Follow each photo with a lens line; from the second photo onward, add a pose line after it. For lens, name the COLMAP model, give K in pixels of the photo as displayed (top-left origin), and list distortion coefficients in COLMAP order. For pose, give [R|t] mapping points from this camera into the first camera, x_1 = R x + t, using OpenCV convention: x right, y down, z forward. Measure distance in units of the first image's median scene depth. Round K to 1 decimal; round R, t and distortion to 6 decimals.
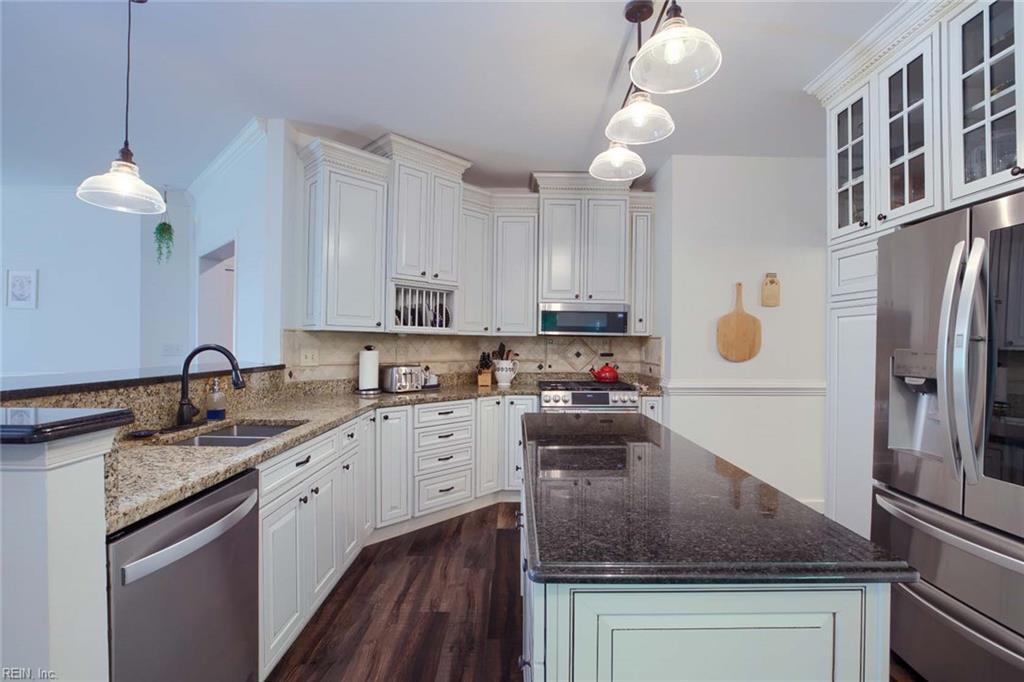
lens RADIAL K [[467.1, 0, 512.9], [0, 467.1, 344.6], [0, 0, 1]] dist [-0.041034, 0.009432]
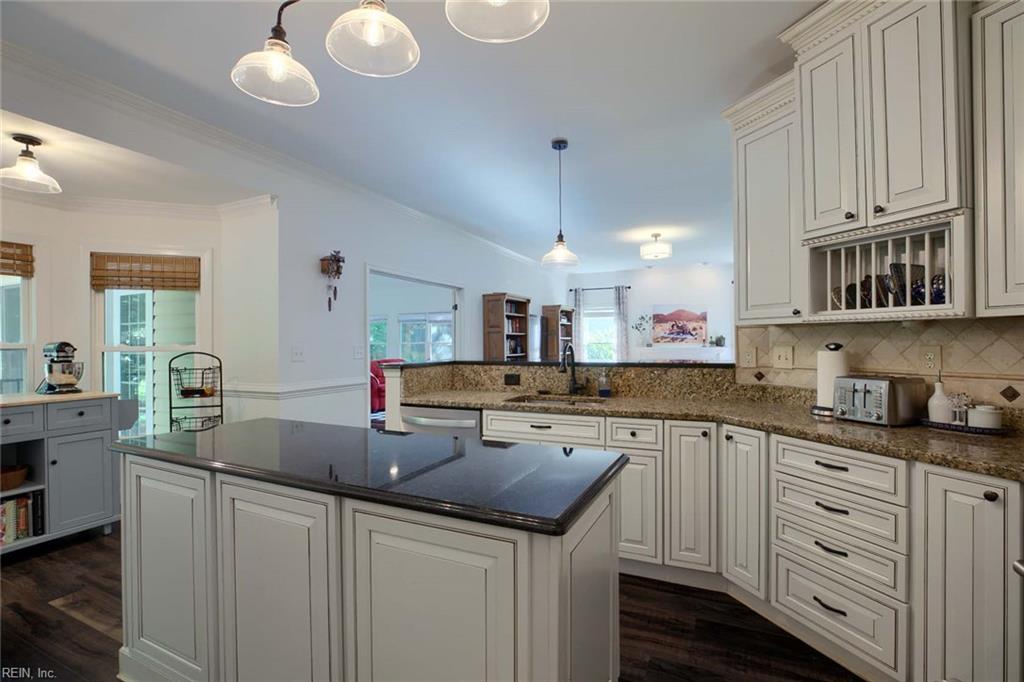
lens RADIAL K [[467.1, 0, 515.4], [0, 467.1, 342.5], [0, 0, 1]] dist [-0.041034, 0.009432]
pose [[-0.420658, -0.006656, -0.907195, 0.478403], [0.001201, 0.999968, -0.007894, 0.006010], [0.907219, -0.004410, -0.420636, 0.857899]]
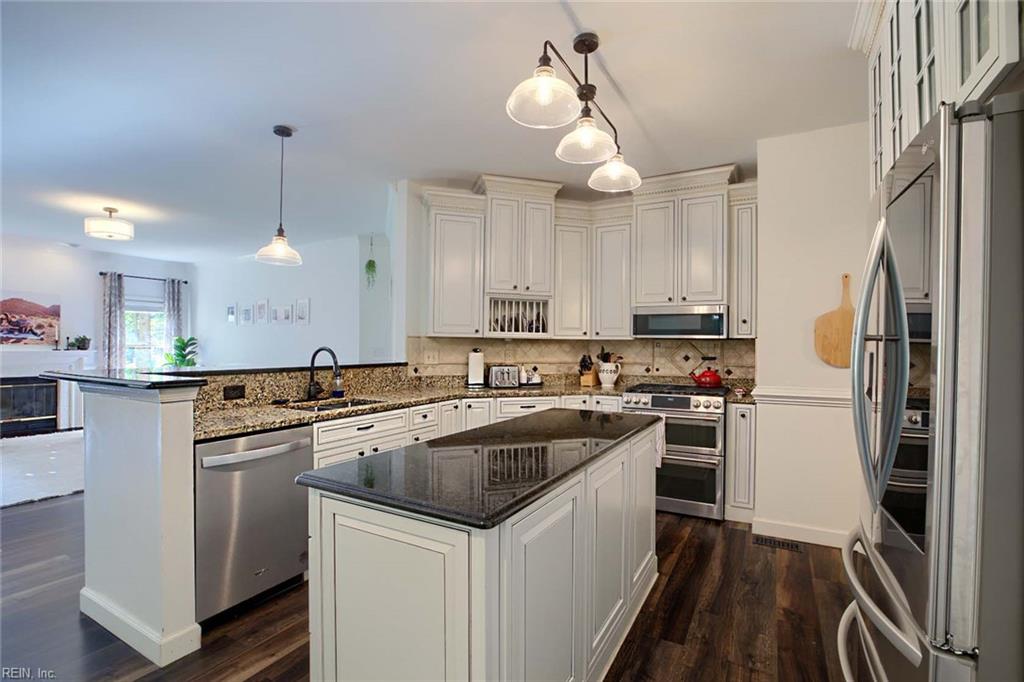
lens RADIAL K [[467.1, 0, 513.4], [0, 467.1, 346.9], [0, 0, 1]] dist [-0.041034, 0.009432]
pose [[0.874336, -0.000899, -0.485320, 0.371557], [-0.000928, 0.999993, -0.003524, 0.002151], [0.485320, 0.003531, 0.874329, -0.027978]]
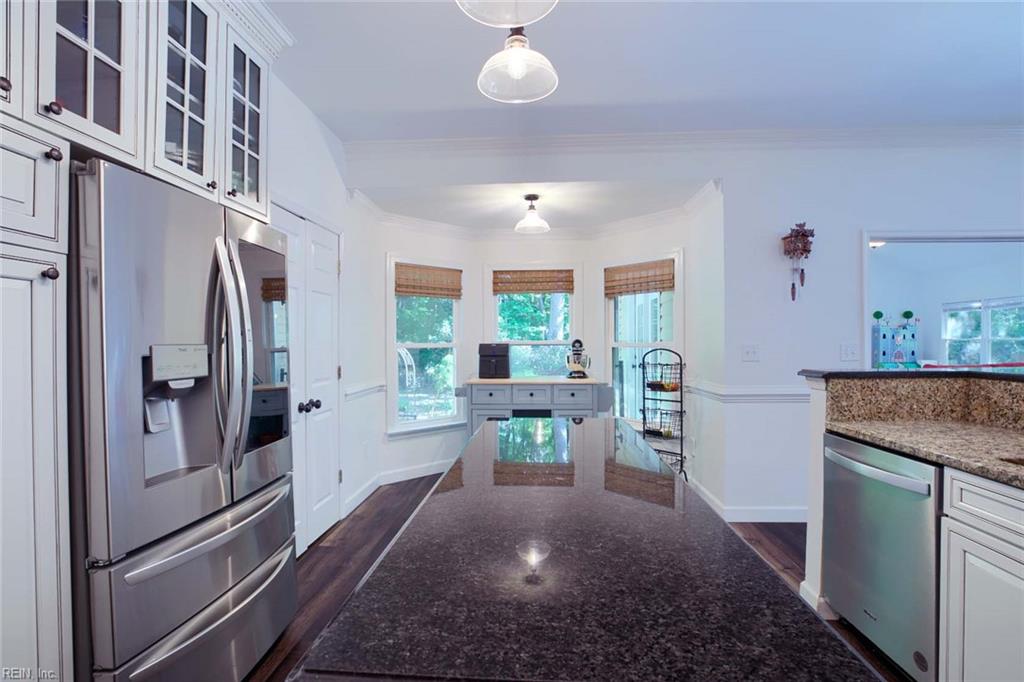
lens RADIAL K [[467.1, 0, 509.9], [0, 467.1, 340.7], [0, 0, 1]] dist [-0.041034, 0.009432]
pose [[-0.997897, -0.002924, 0.064758, 0.130852], [-0.002978, 0.999995, -0.000739, 0.001392], [-0.064756, -0.000931, -0.997901, 0.909263]]
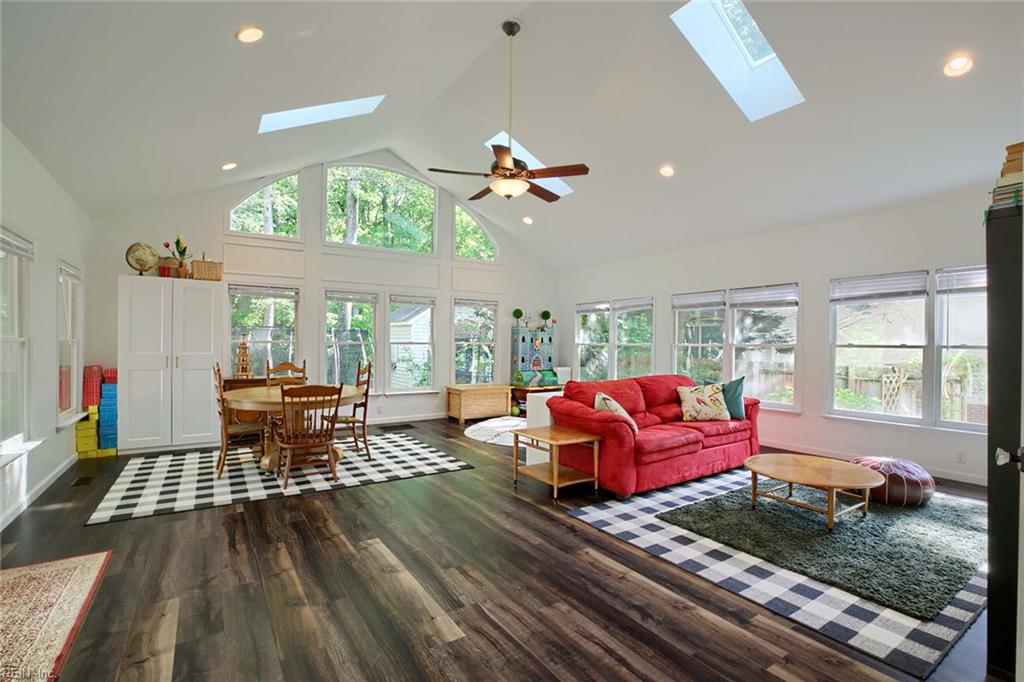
lens RADIAL K [[467.1, 0, 506.1], [0, 467.1, 342.0], [0, 0, 1]] dist [-0.041034, 0.009432]
pose [[-0.834311, -0.016552, -0.551045, -0.607347], [-0.015442, 0.999859, -0.006654, -0.004253], [0.551077, 0.002957, -0.834449, -0.111461]]
